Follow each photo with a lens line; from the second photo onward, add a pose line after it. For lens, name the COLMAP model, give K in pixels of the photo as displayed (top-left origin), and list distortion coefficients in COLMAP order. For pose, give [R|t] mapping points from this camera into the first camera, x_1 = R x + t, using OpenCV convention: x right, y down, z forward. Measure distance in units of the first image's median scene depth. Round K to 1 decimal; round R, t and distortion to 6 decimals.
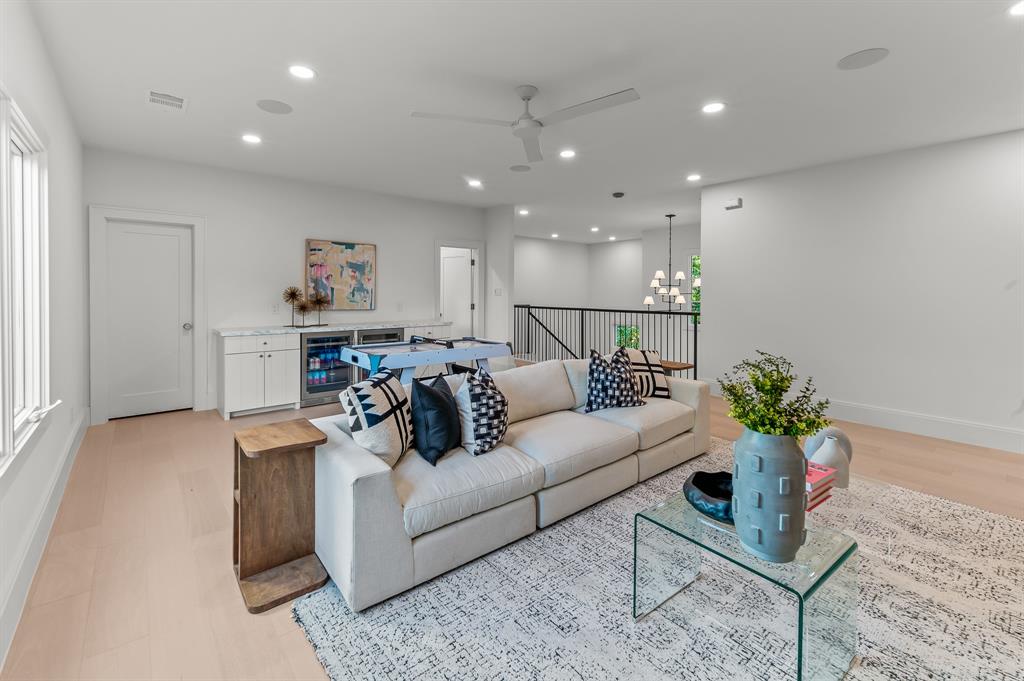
lens RADIAL K [[441.5, 0, 510.1], [0, 441.5, 295.5], [0, 0, 1]] dist [0.001456, -0.003097]
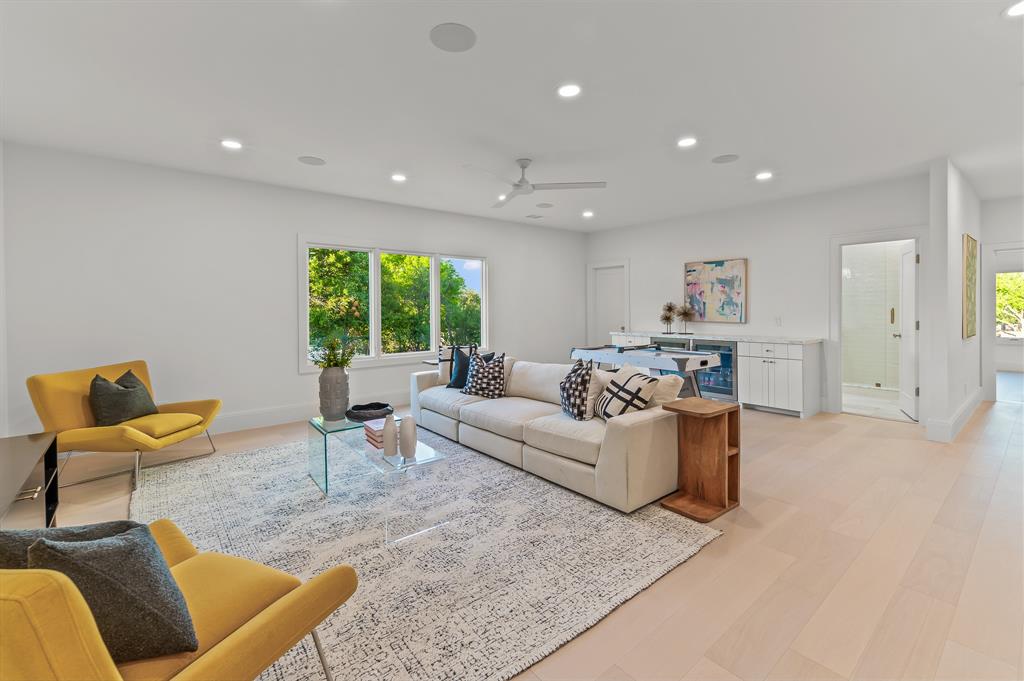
lens RADIAL K [[449.1, 0, 514.4], [0, 449.1, 310.7], [0, 0, 1]] dist [0.000313, -0.000085]
pose [[0.003048, 0.000497, -0.999995, 0.778750], [0.002729, 0.999996, 0.000505, 0.002214], [0.999992, -0.002731, 0.003046, 0.513100]]
